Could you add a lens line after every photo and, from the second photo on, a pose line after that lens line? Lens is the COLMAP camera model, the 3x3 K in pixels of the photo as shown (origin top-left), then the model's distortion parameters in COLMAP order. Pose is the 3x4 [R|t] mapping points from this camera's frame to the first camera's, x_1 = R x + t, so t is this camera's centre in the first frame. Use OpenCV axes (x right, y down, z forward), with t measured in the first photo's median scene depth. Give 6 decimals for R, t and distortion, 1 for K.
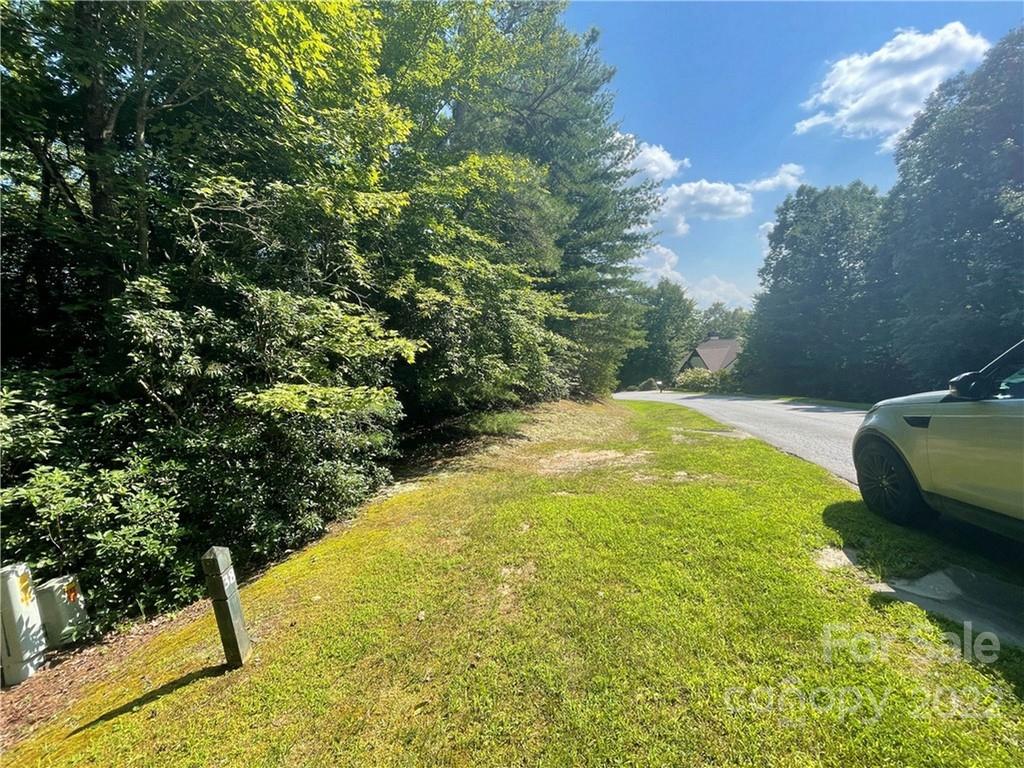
lens RADIAL K [[412.8, 0, 511.2], [0, 412.8, 377.1], [0, 0, 1]] dist [-0.007671, -0.000721]
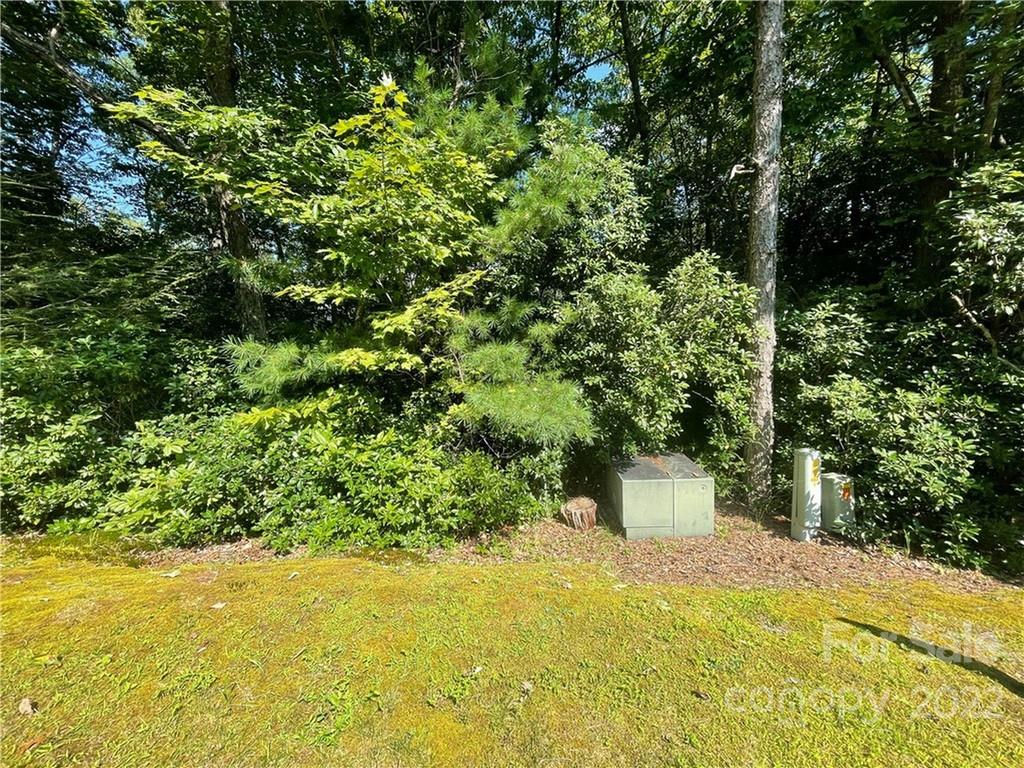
lens RADIAL K [[412.8, 0, 511.7], [0, 412.8, 383.2], [0, 0, 1]] dist [-0.007671, -0.000721]
pose [[0.066377, 0.206601, -0.976171, -0.113796], [-0.013531, 0.978425, 0.206158, 0.025758], [0.997703, -0.000475, 0.067741, 0.025348]]
